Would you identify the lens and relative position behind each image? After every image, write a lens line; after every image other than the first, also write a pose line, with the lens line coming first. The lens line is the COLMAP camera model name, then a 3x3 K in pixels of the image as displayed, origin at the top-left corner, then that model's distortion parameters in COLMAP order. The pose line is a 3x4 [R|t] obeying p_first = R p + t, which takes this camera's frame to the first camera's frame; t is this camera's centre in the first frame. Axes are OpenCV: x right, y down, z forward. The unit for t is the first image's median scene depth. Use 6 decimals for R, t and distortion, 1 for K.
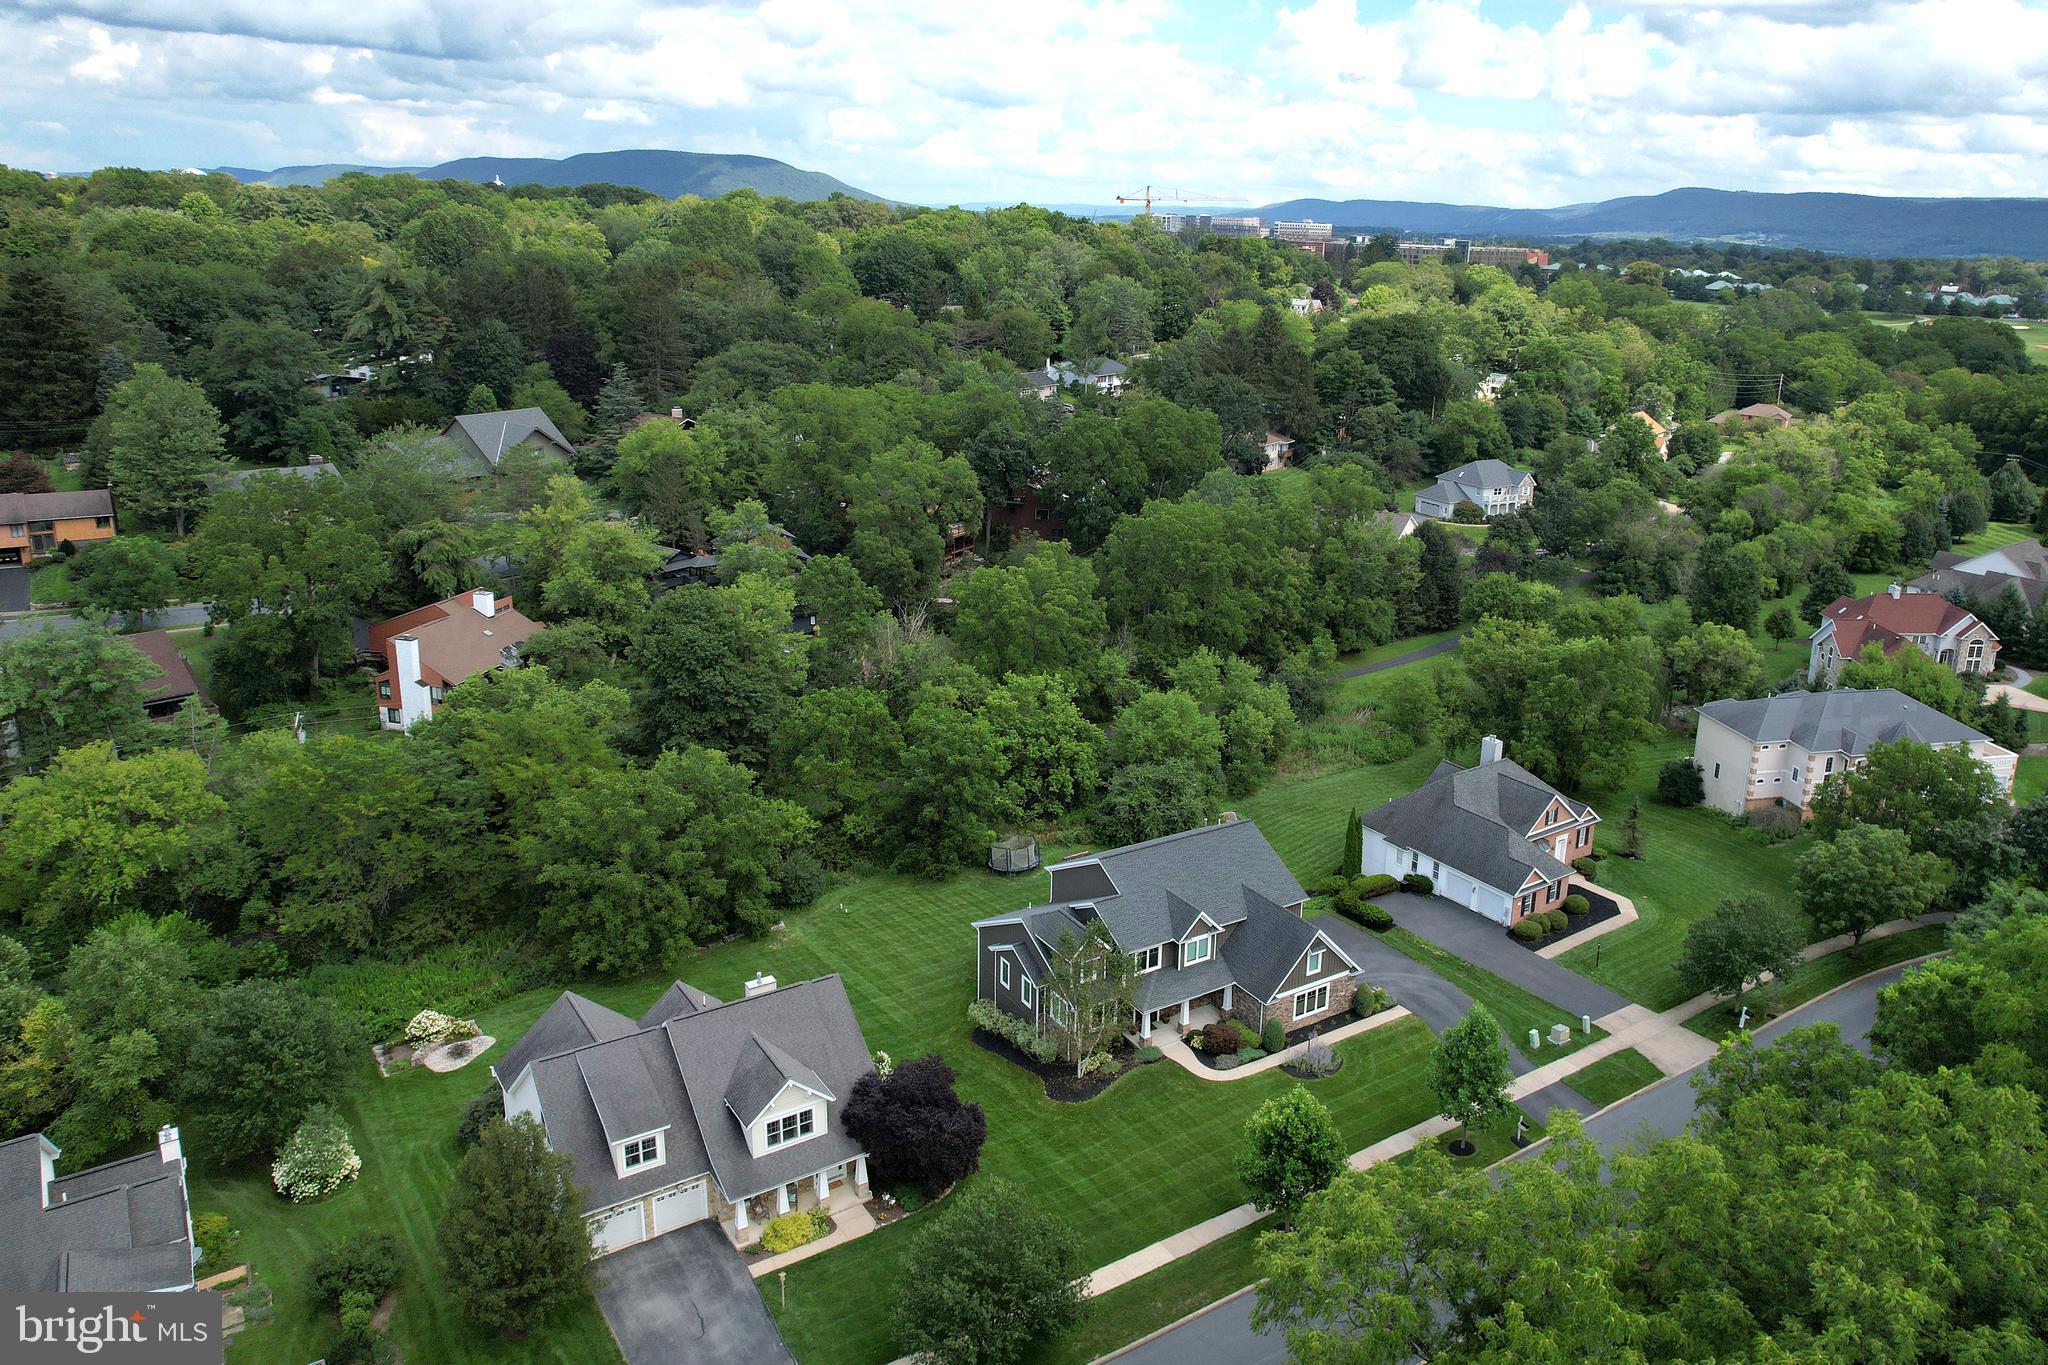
lens RADIAL K [[1474.1, 0, 1129.0], [0, 1474.1, 628.3], [0, 0, 1]] dist [-0.040277, 0.001926]
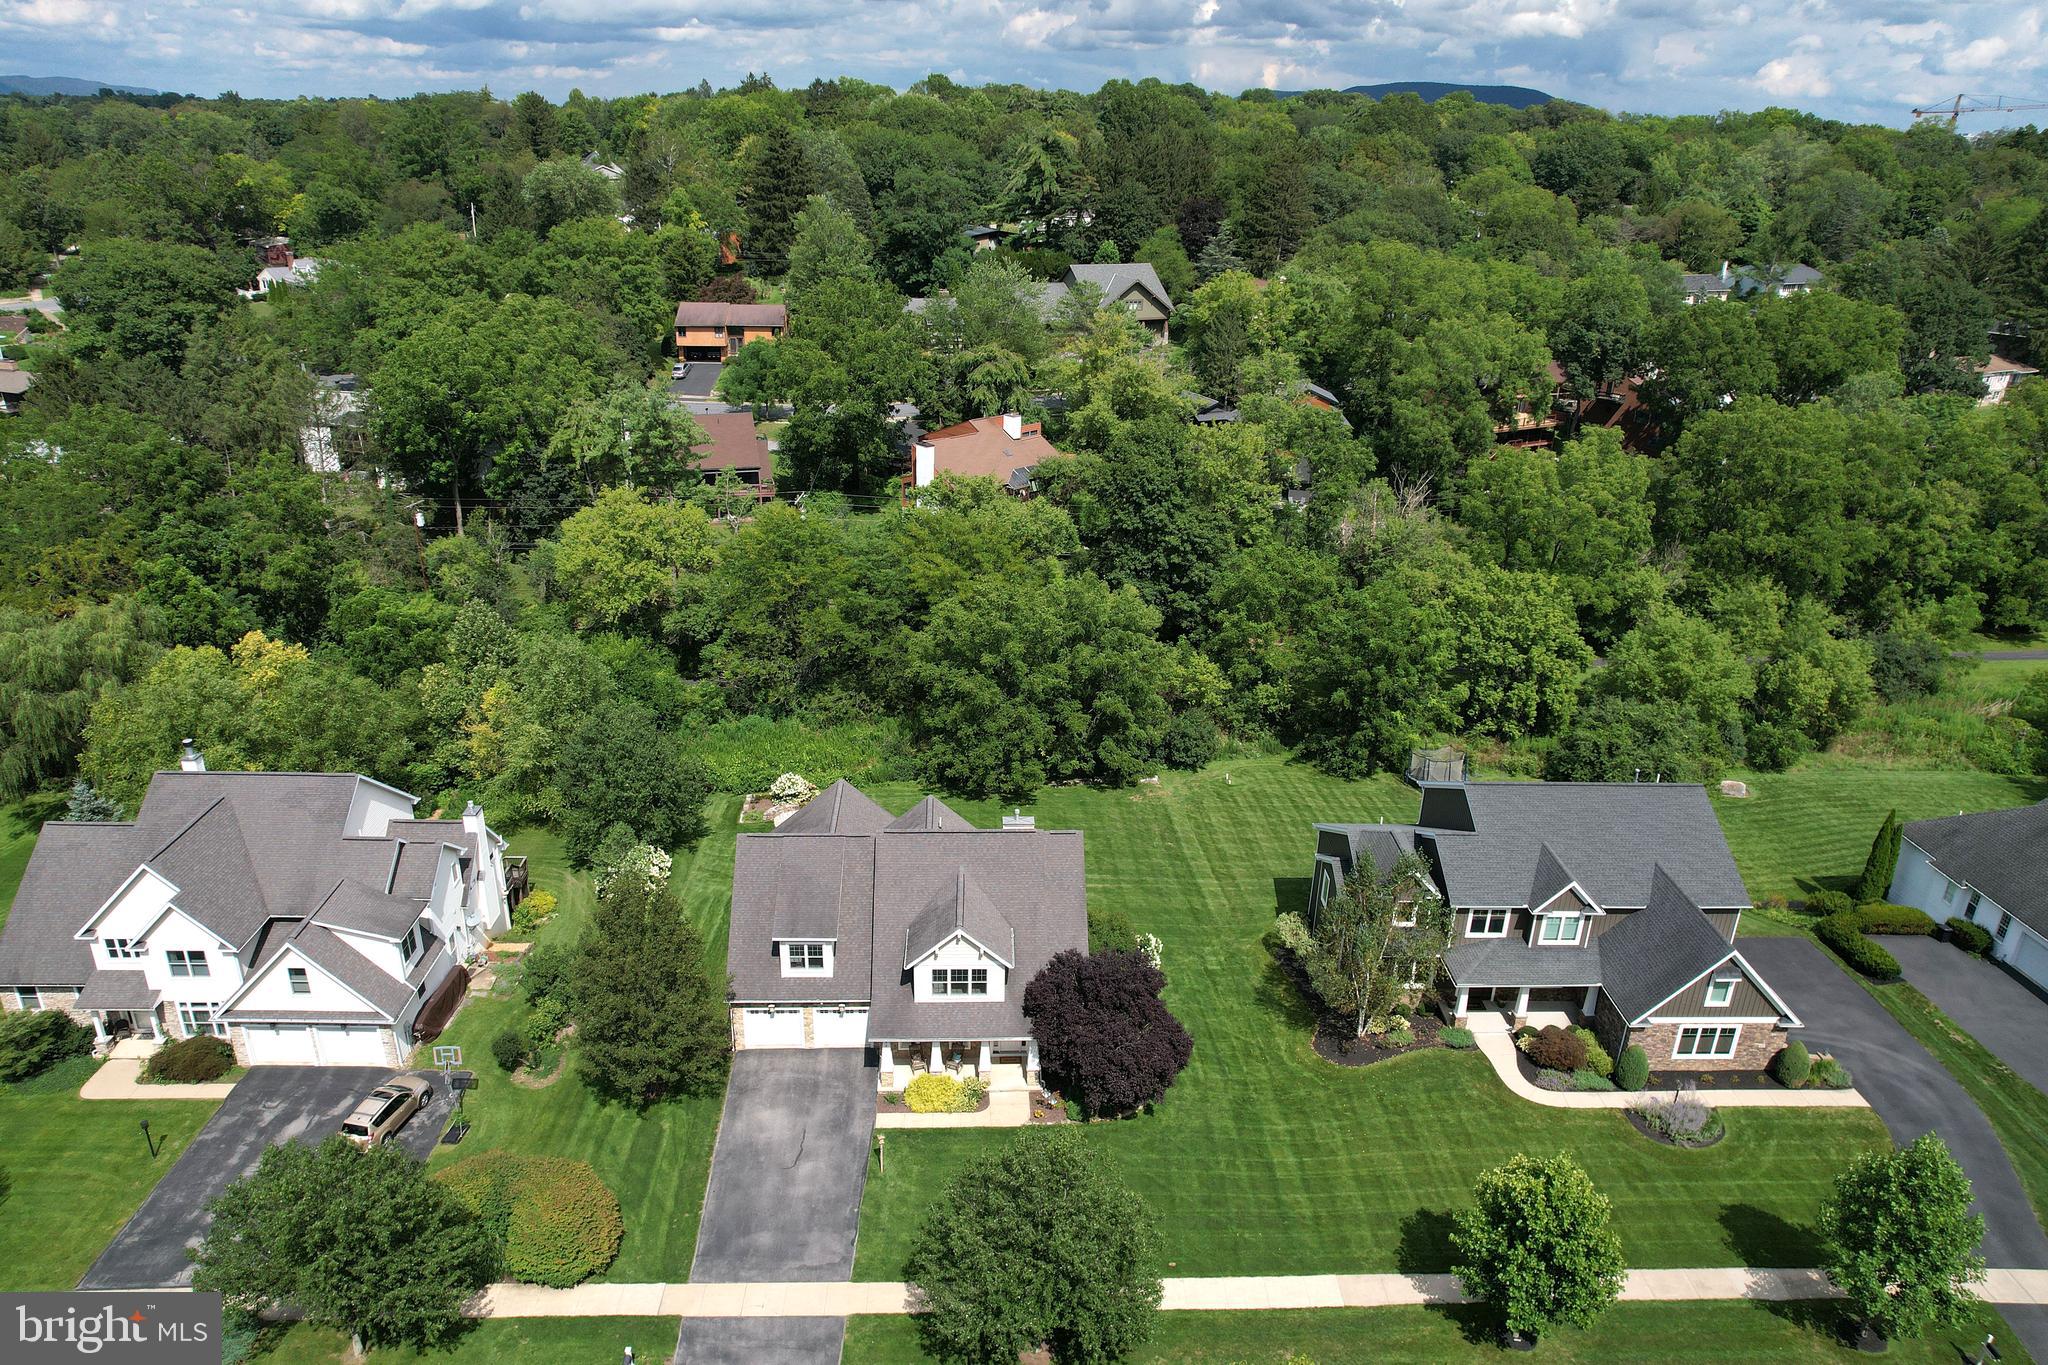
lens RADIAL K [[1344.8, 0, 1024.0], [0, 1344.8, 682.5], [0, 0, 1]] dist [-0.076021, 0.081912]
pose [[0.839602, 0.200064, -0.505018, 0.110556], [-0.145723, 0.978583, 0.145399, 0.028695], [0.523291, -0.048484, 0.850774, 0.226905]]
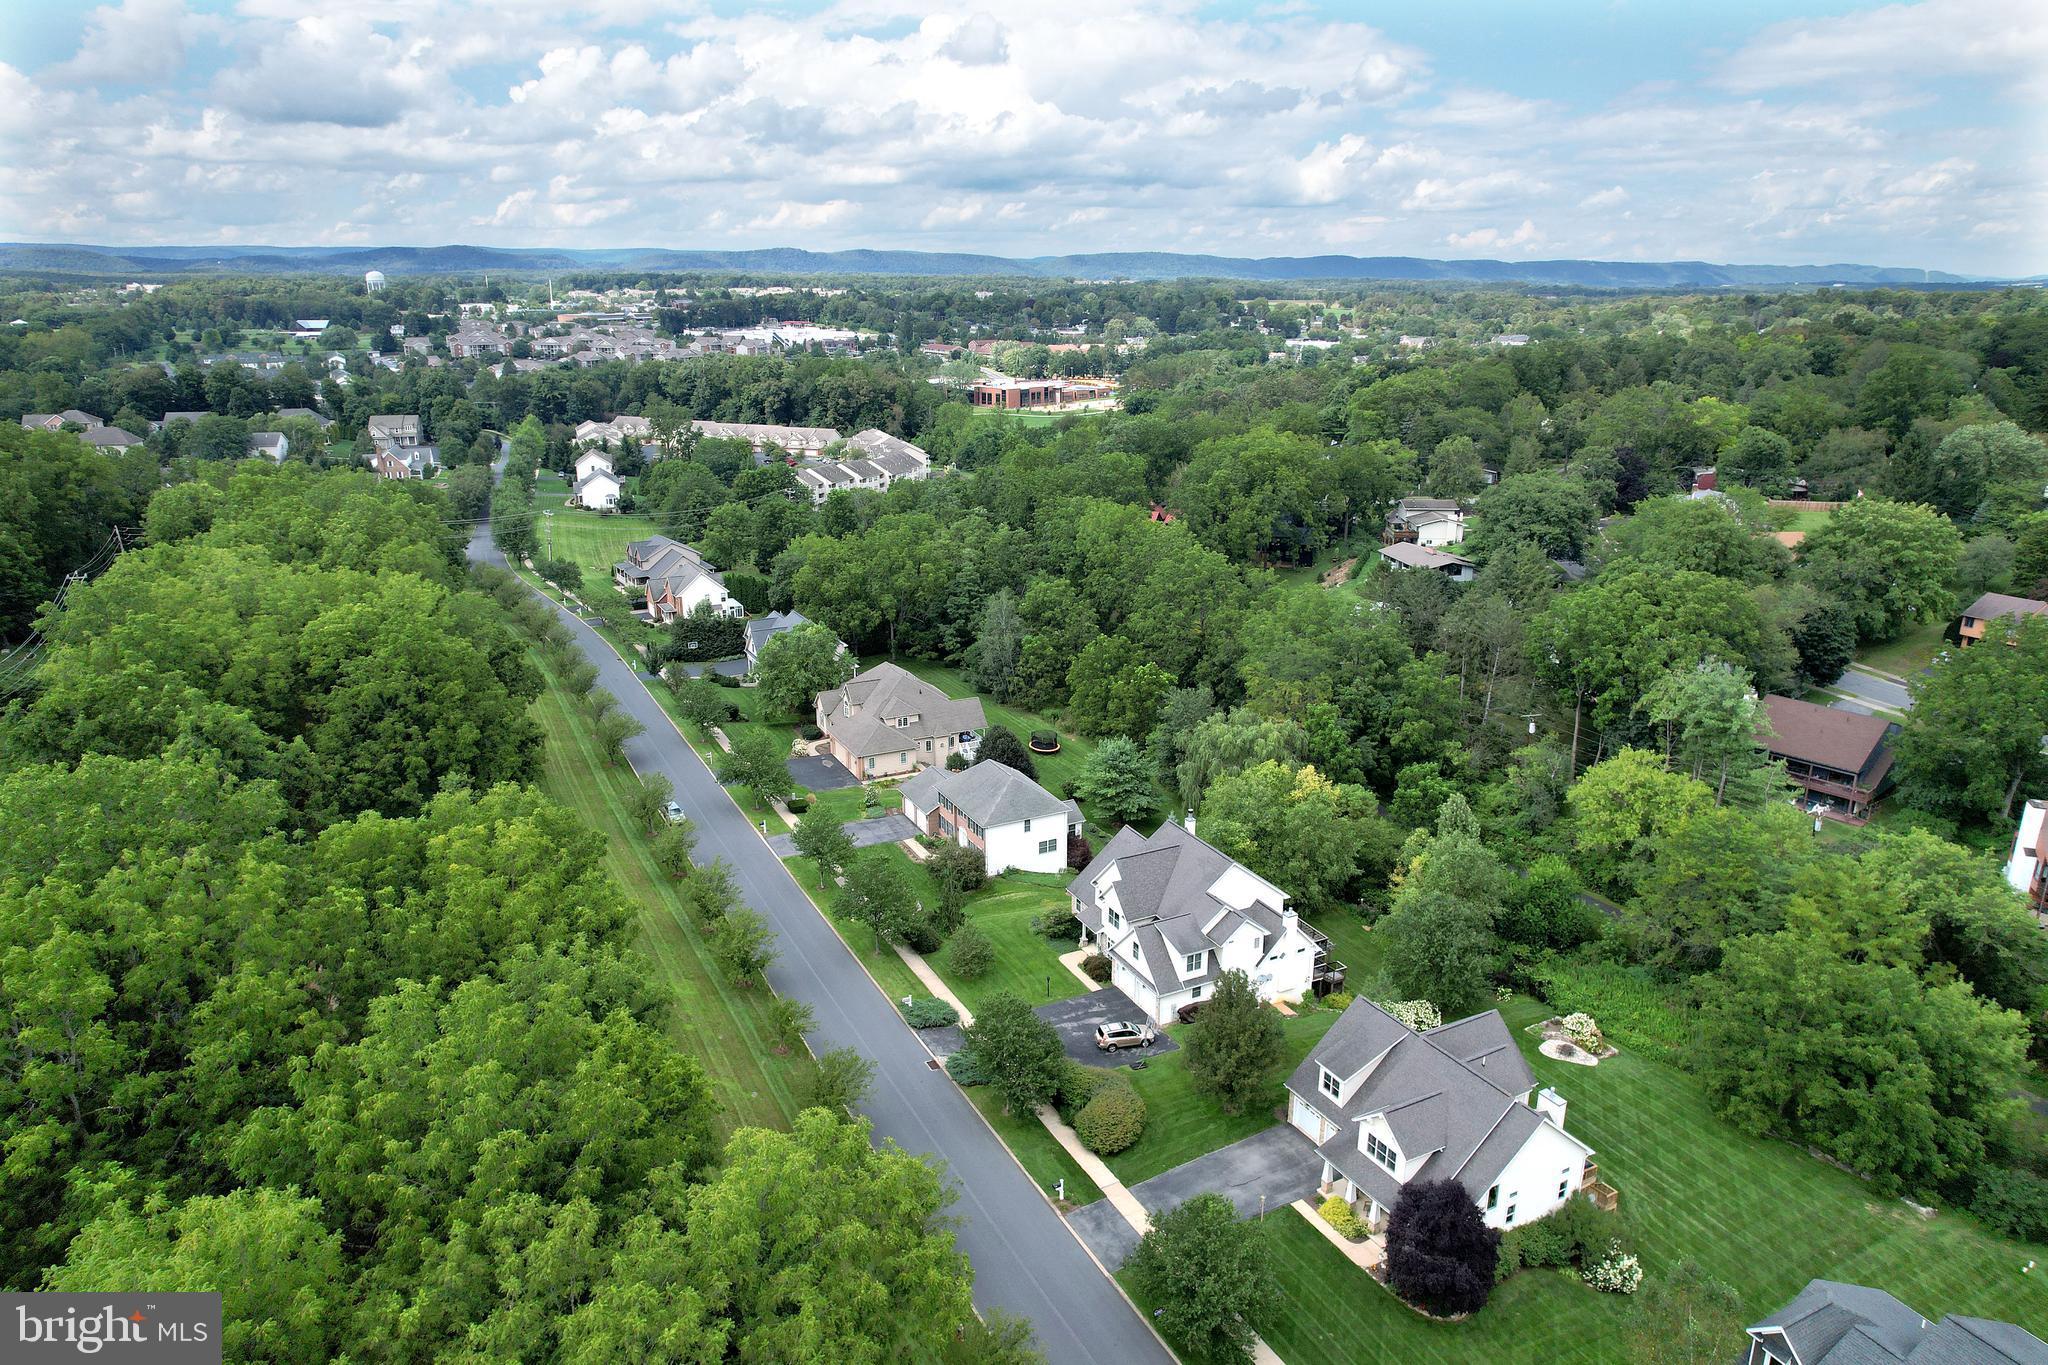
lens RADIAL K [[1316.1, 0, 1011.3], [0, 1316.1, 681.7], [0, 0, 1]] dist [-0.041813, -0.000290]
pose [[-0.140646, 0.262740, -0.954561, 0.479653], [-0.268956, 0.917748, 0.292235, -0.161031], [0.952828, 0.297837, -0.058412, 0.428763]]
